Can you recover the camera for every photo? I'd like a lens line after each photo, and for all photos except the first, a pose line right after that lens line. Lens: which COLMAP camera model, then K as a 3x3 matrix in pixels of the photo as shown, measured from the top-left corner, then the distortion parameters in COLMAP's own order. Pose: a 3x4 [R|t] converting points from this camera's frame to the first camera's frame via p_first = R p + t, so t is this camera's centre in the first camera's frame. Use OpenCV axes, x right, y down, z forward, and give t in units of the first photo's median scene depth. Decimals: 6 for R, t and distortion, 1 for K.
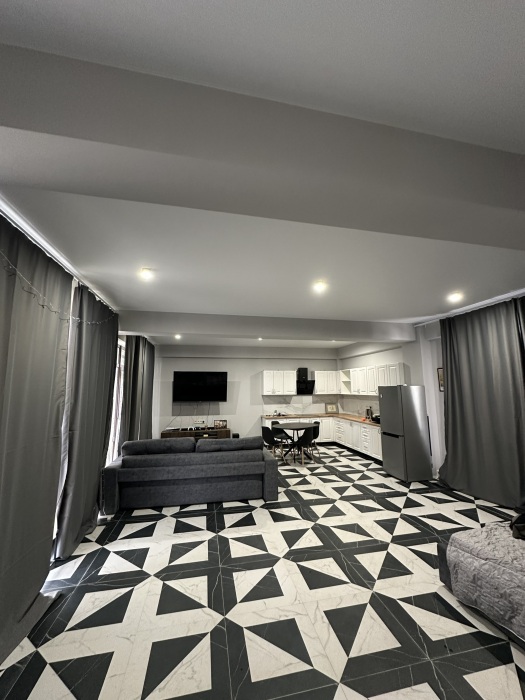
lens RADIAL K [[279.0, 0, 262.5], [0, 279.0, 350.0], [0, 0, 1]] dist [-0.000088, 0.000128]
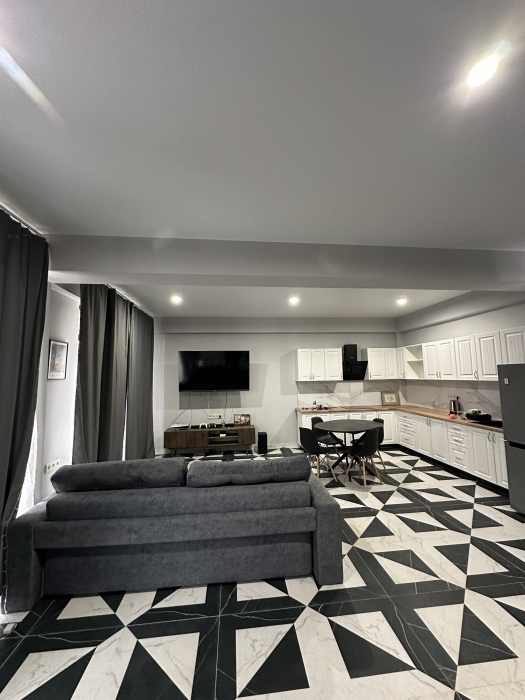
lens RADIAL K [[279.0, 0, 262.5], [0, 279.0, 350.0], [0, 0, 1]] dist [-0.000088, 0.000128]
pose [[0.995169, -0.018698, -0.096379, -0.021454], [0.023189, 0.998687, 0.045685, 0.049306], [0.095398, -0.047699, 0.994296, 0.300970]]
